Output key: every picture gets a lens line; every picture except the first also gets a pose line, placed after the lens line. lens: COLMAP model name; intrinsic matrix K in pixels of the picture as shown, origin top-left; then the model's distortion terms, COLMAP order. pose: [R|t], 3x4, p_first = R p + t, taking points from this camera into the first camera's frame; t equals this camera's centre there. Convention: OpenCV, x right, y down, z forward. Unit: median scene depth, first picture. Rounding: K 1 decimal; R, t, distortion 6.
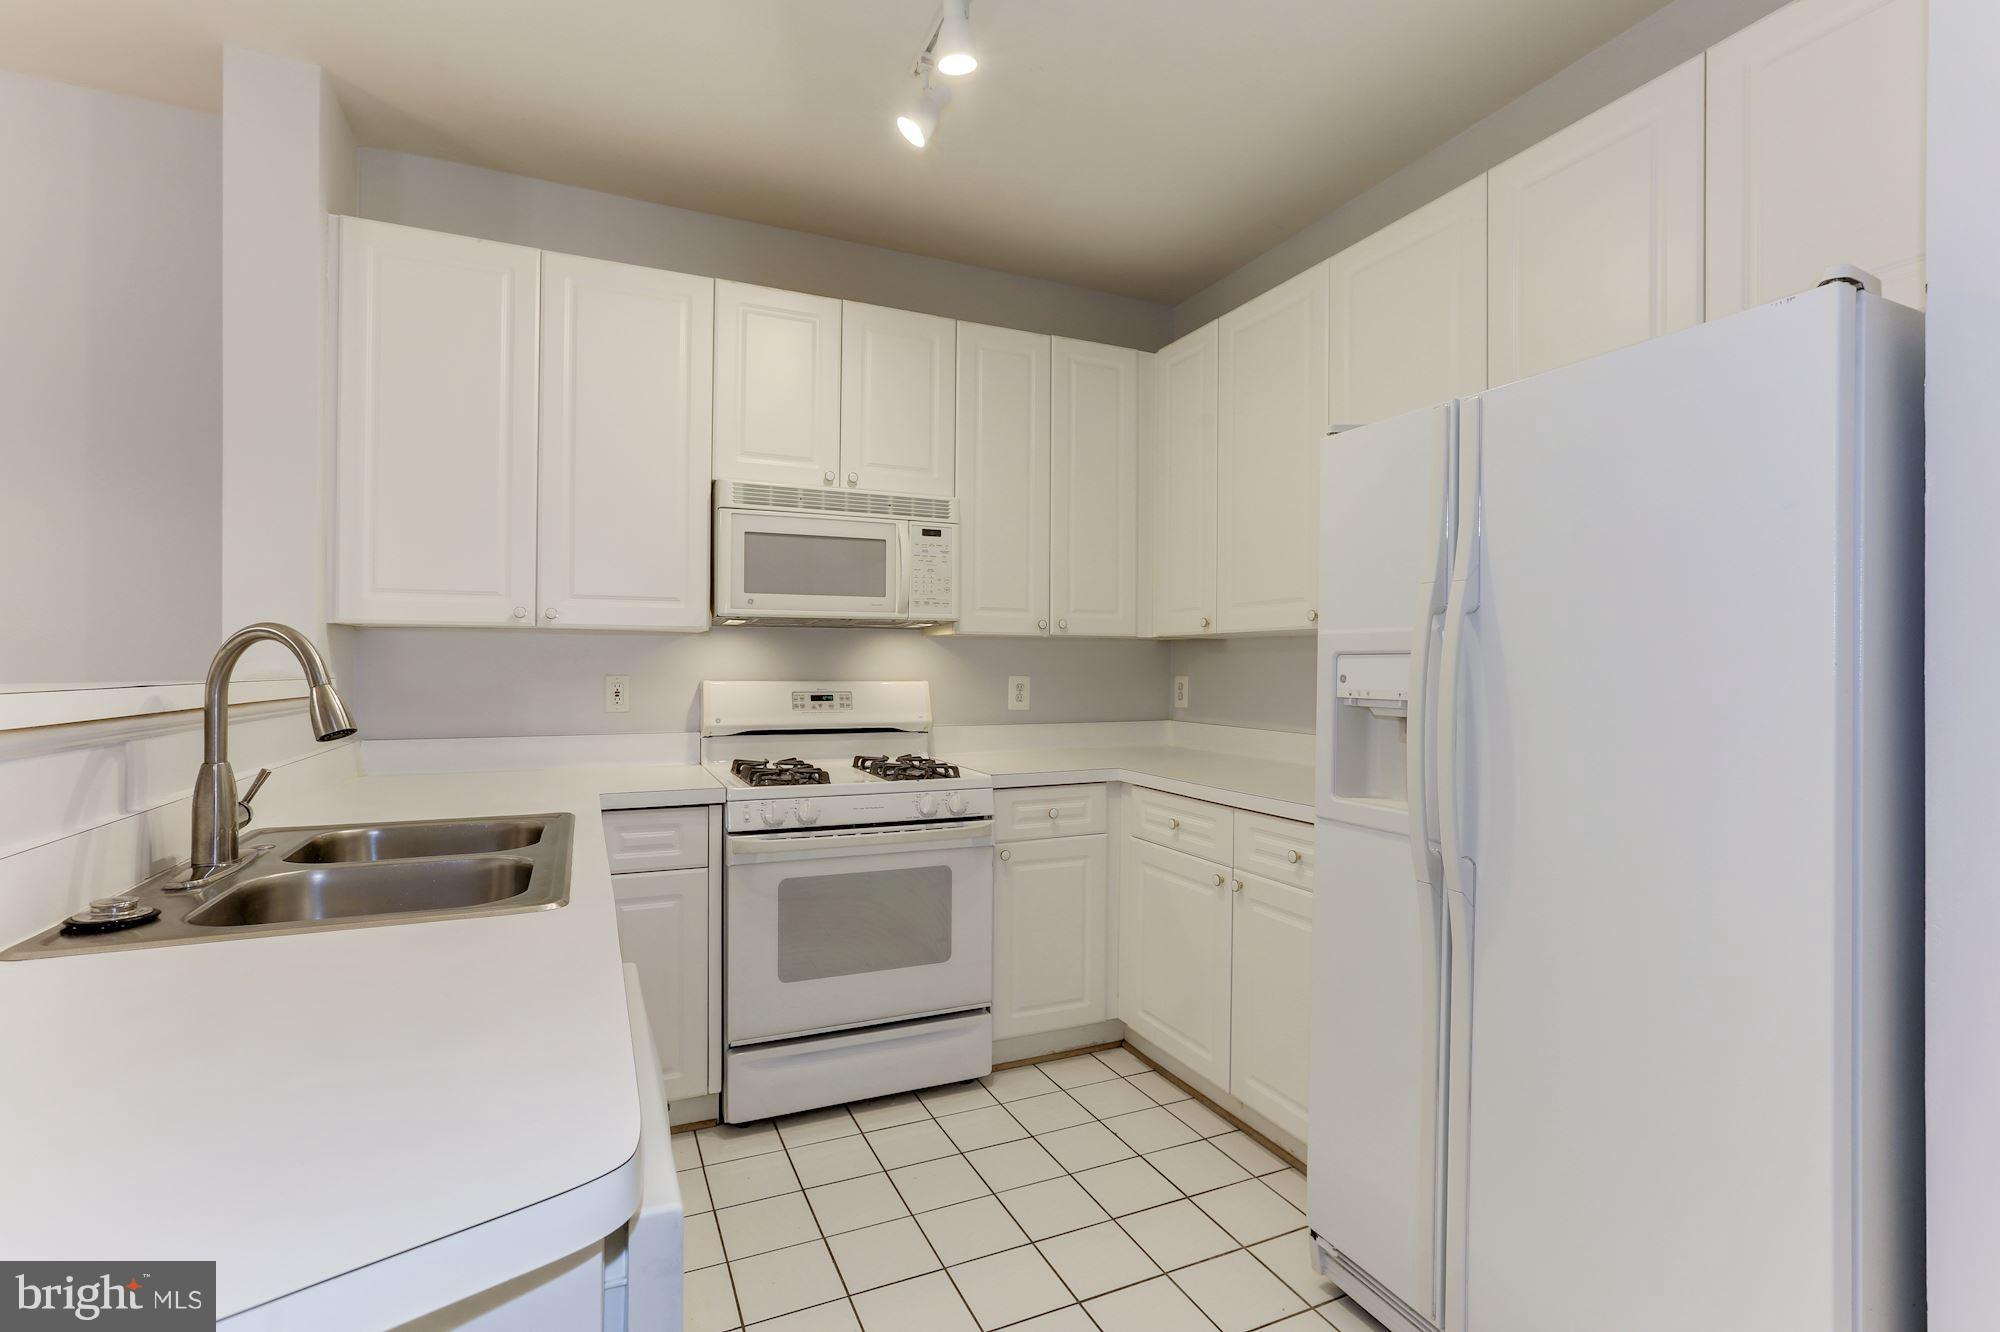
lens RADIAL K [[907.9, 0, 990.6], [0, 907.9, 659.1], [0, 0, 1]] dist [-0.028569, 0.014450]
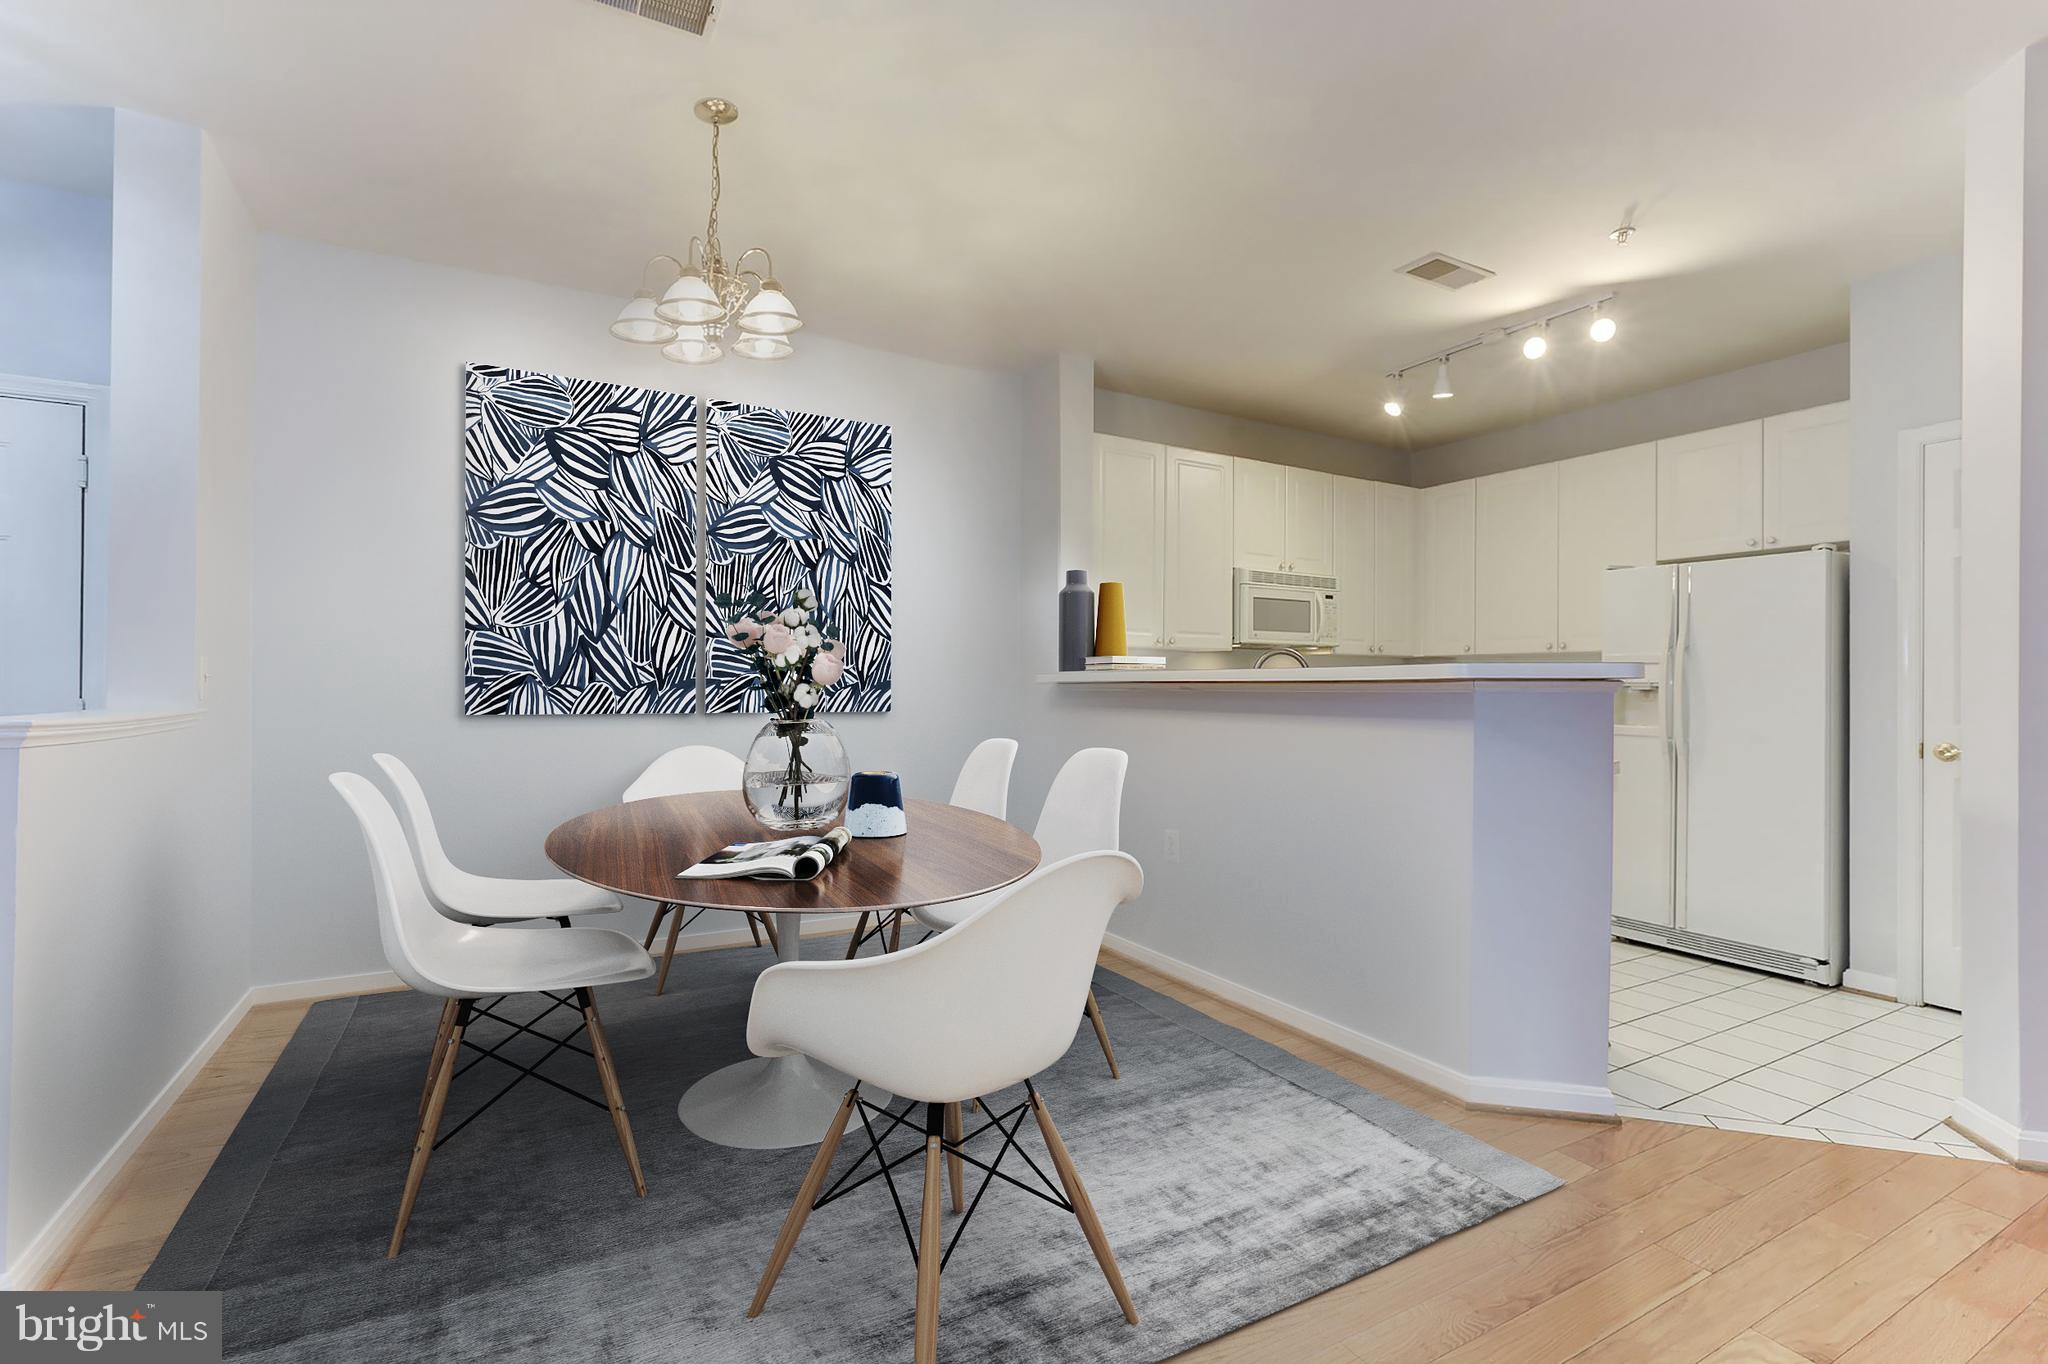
lens RADIAL K [[929.7, 0, 1014.4], [0, 929.7, 674.9], [0, 0, 1]] dist [-0.028569, 0.014450]
pose [[0.995811, 0.007806, 0.091097, -0.921229], [-0.007488, 0.999965, -0.003837, 0.028428], [-0.091124, 0.003139, 0.995835, -0.827188]]
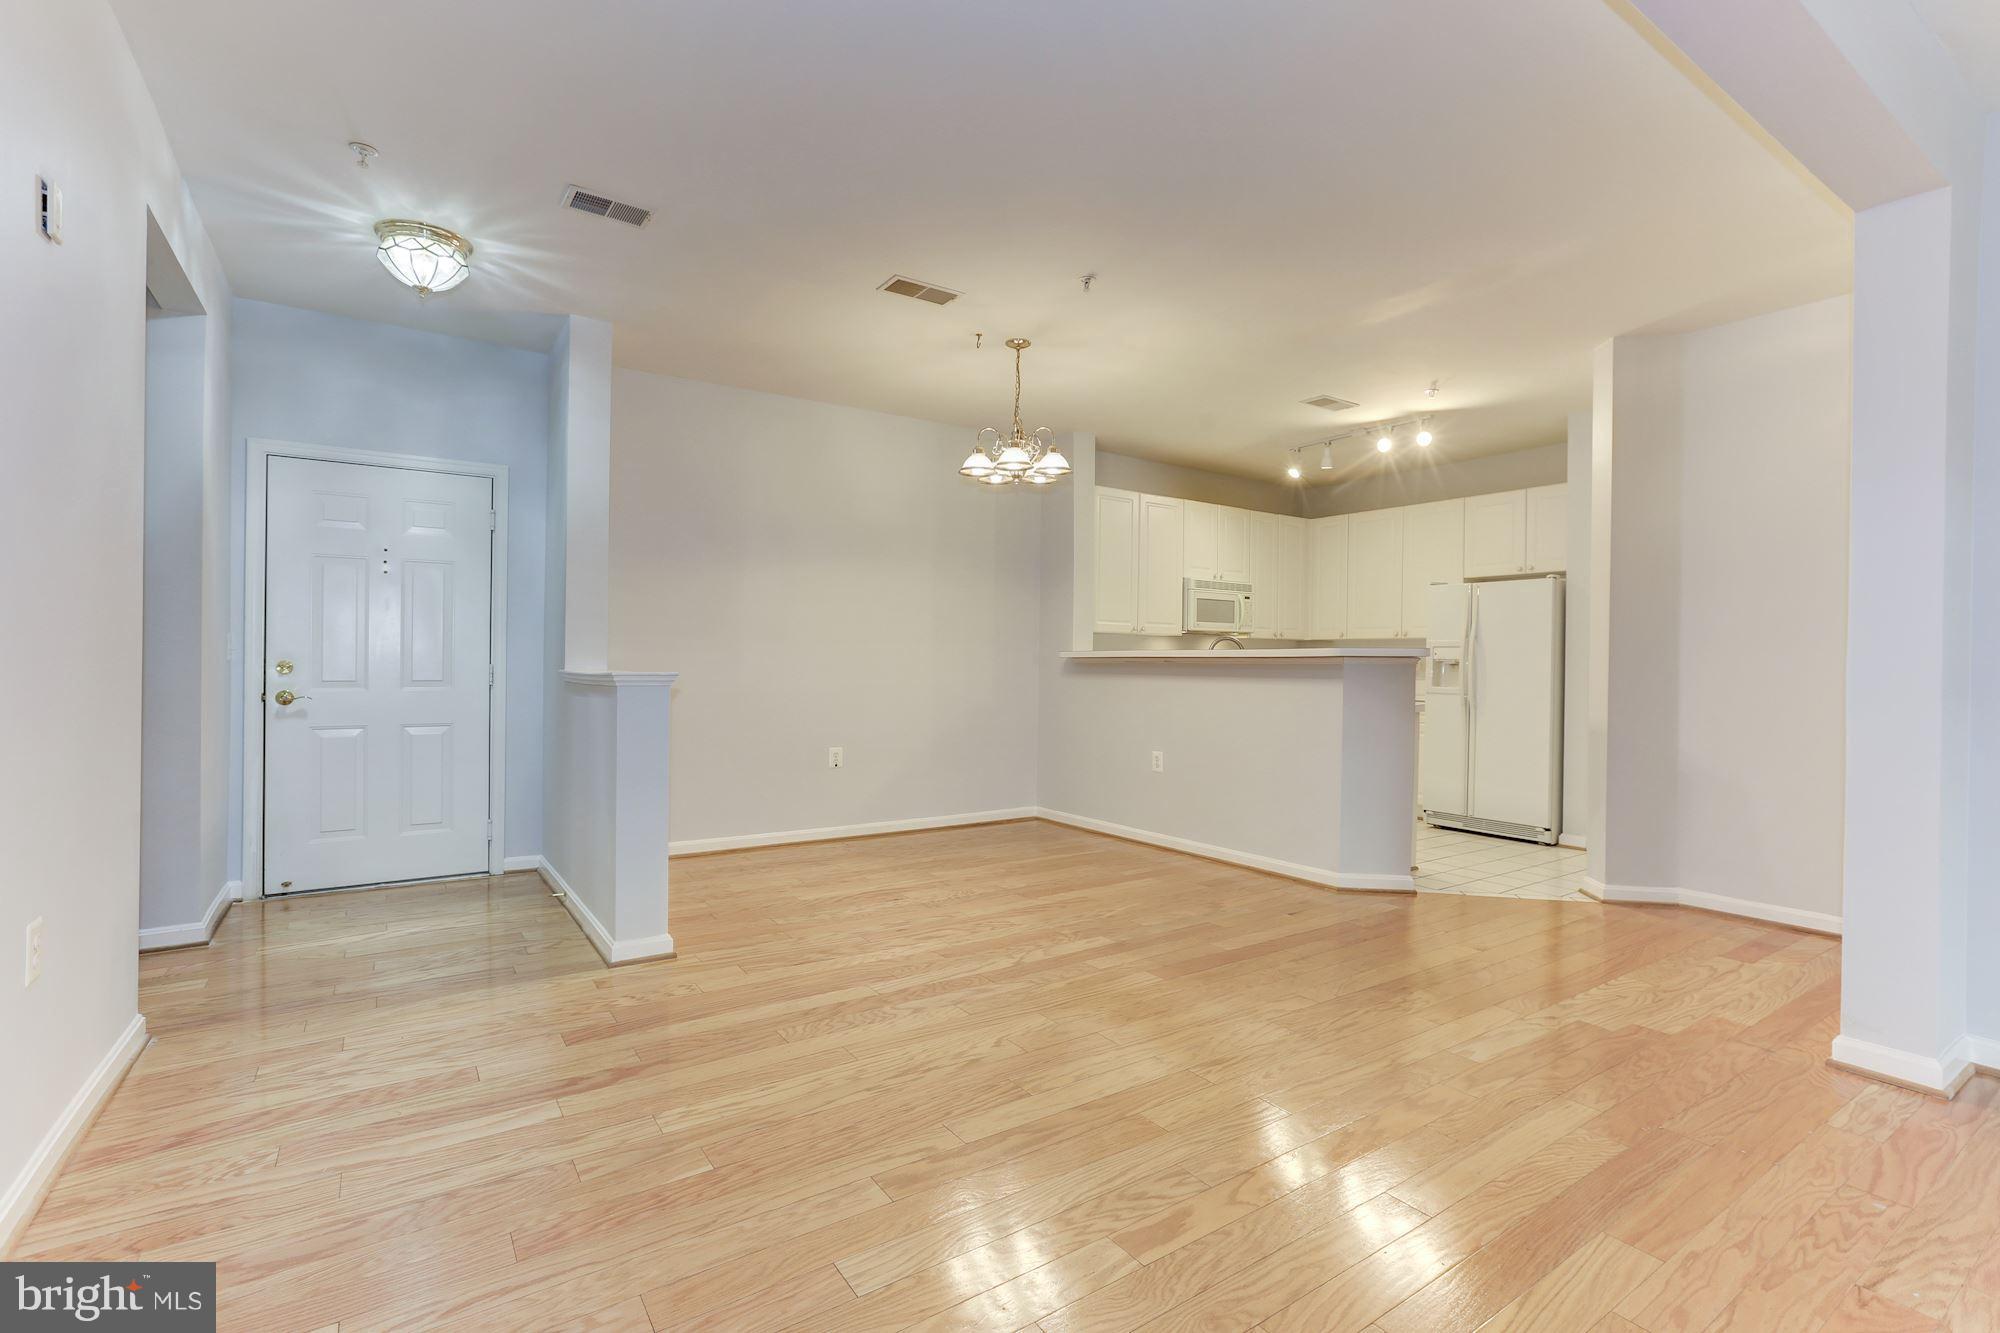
lens RADIAL K [[907.9, 0, 990.6], [0, 907.9, 659.6], [0, 0, 1]] dist [-0.028569, 0.014450]
pose [[0.984771, 0.010915, 0.173513, -1.310643], [-0.012013, 0.999914, 0.005274, 0.030838], [-0.173441, -0.007279, 0.984817, -1.482631]]
